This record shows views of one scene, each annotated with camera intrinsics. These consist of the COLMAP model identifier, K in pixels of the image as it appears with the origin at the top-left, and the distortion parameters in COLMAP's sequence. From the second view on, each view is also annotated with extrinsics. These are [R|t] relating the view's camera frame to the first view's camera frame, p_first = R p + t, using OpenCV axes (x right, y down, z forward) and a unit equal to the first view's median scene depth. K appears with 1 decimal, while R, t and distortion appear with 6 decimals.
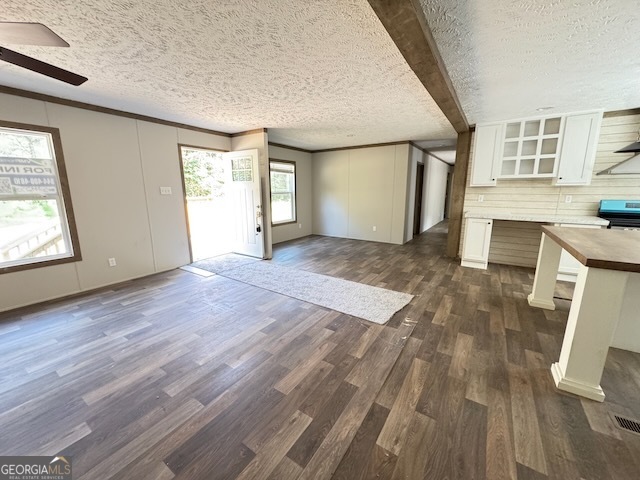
lens RADIAL K [[256.4, 0, 320.0], [0, 256.4, 240.0], [0, 0, 1]] dist [-0.002725, 0.000221]
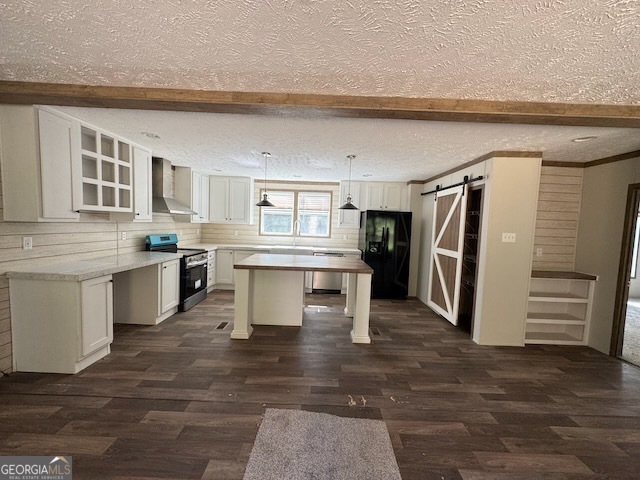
lens RADIAL K [[256.4, 0, 320.0], [0, 256.4, 240.0], [0, 0, 1]] dist [-0.002725, 0.000221]
pose [[-0.550082, -0.073551, 0.831865, -0.158515], [0.124735, 0.977704, 0.168928, -0.230977], [-0.825743, 0.196687, -0.528643, 0.991193]]
